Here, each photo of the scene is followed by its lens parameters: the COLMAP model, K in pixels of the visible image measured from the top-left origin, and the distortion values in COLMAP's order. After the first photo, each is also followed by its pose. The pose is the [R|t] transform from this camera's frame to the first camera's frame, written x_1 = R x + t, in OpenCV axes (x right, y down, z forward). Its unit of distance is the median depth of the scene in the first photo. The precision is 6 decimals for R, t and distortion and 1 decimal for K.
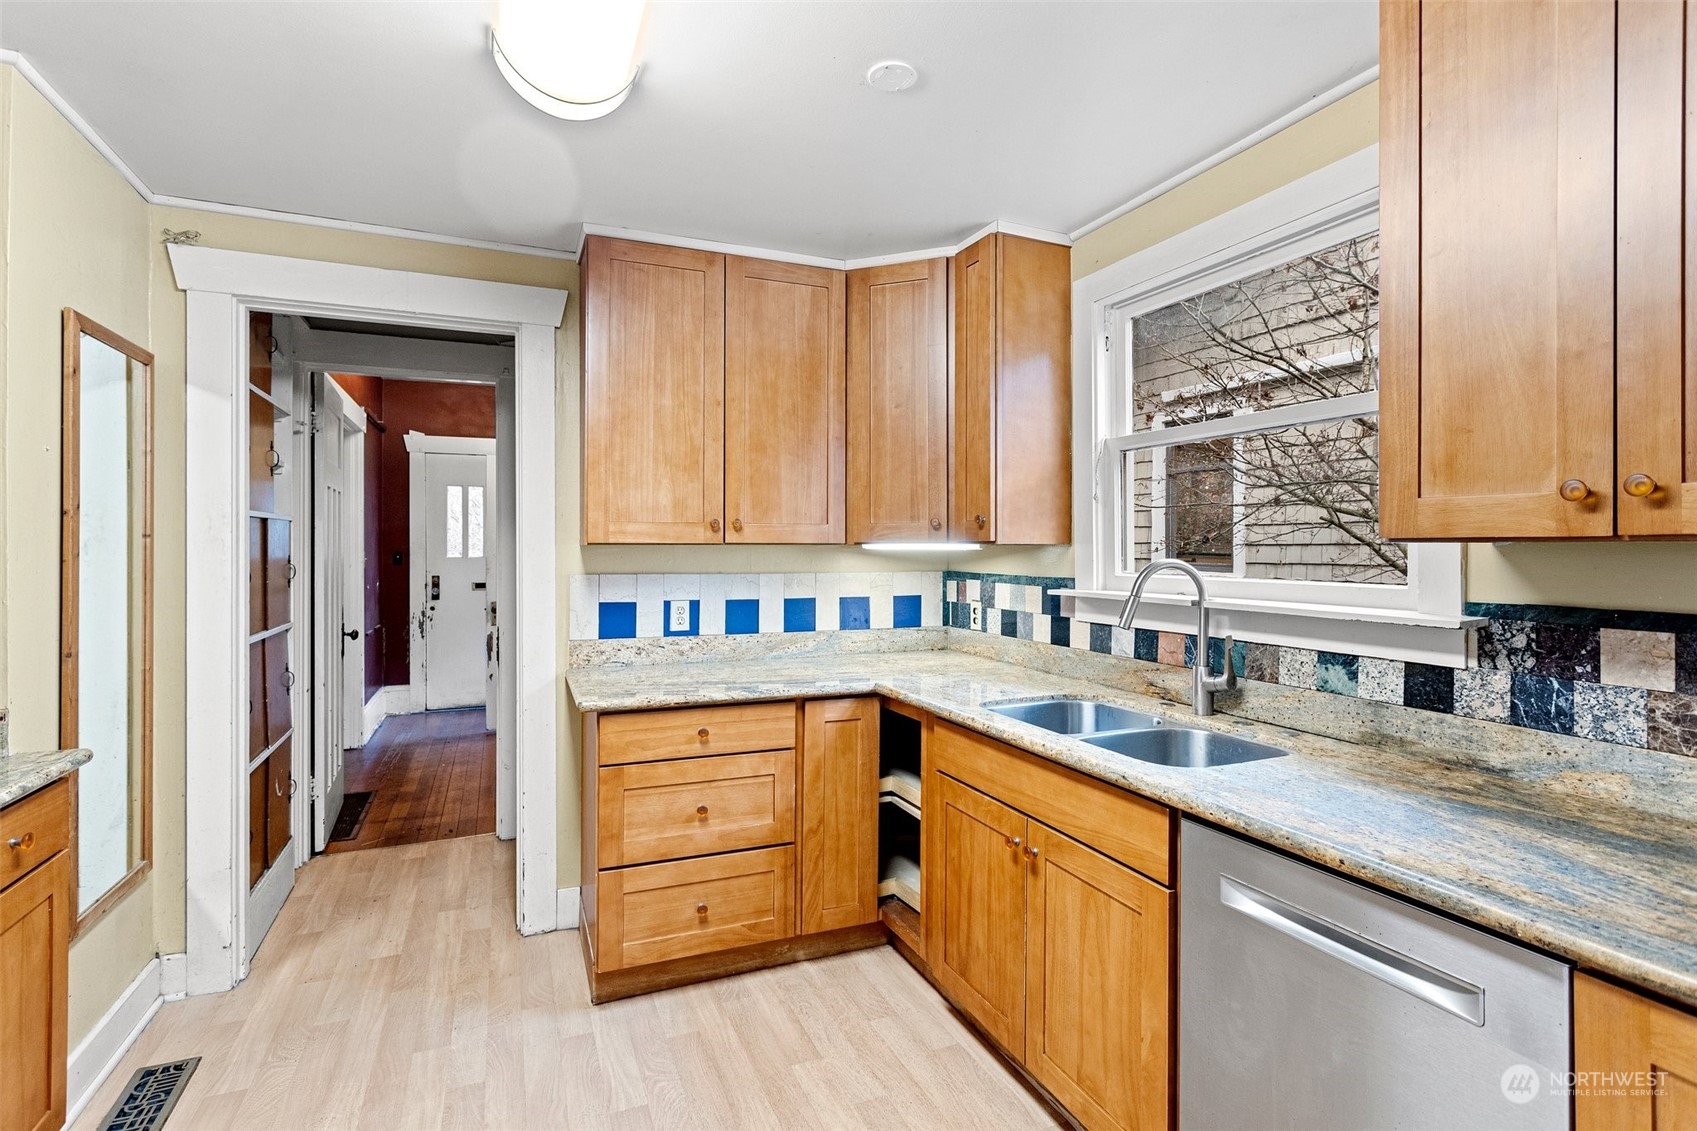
lens RADIAL K [[818.2, 0, 848.2], [0, 818.2, 548.0], [0, 0, 1]] dist [-0.000260, 0.000050]
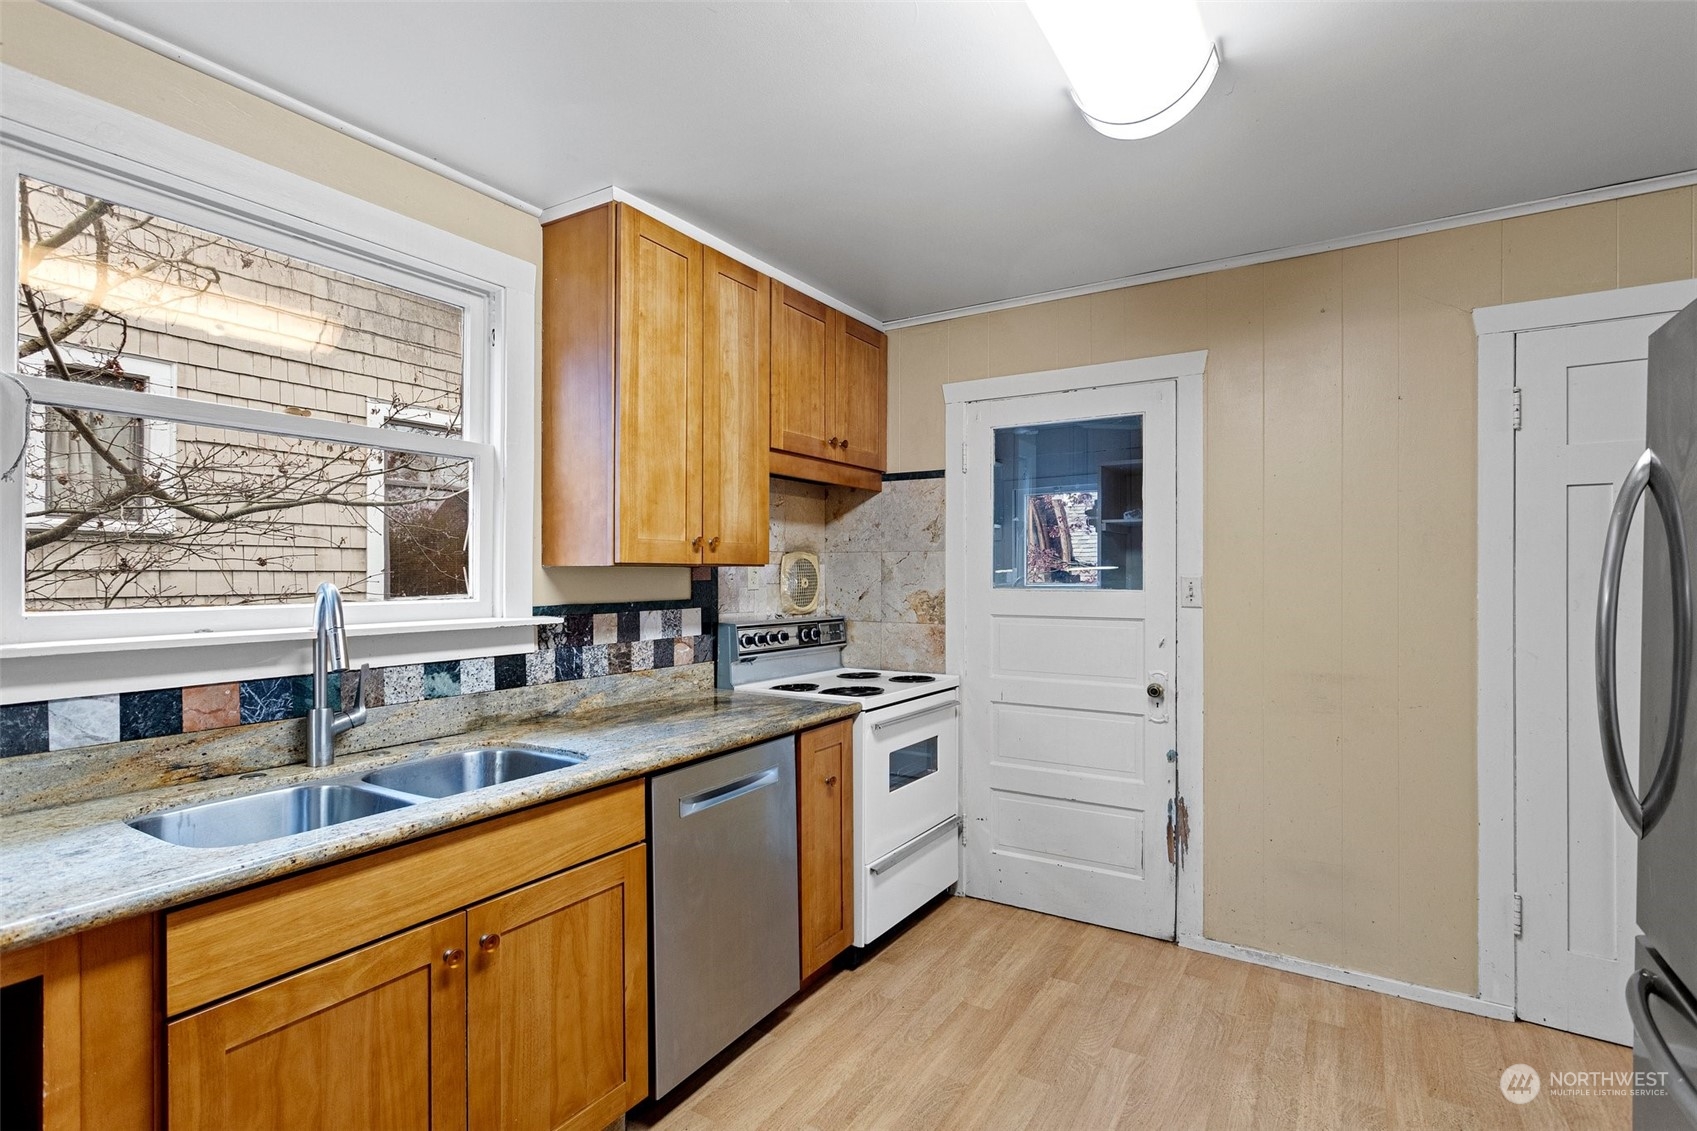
lens RADIAL K [[818.2, 0, 848.3], [0, 818.2, 575.6], [0, 0, 1]] dist [-0.000260, 0.000050]
pose [[-0.579719, 0.001738, 0.814815, -0.756940], [0.004086, 0.999991, 0.000773, 0.011868], [-0.814806, 0.003777, -0.579721, 1.382116]]
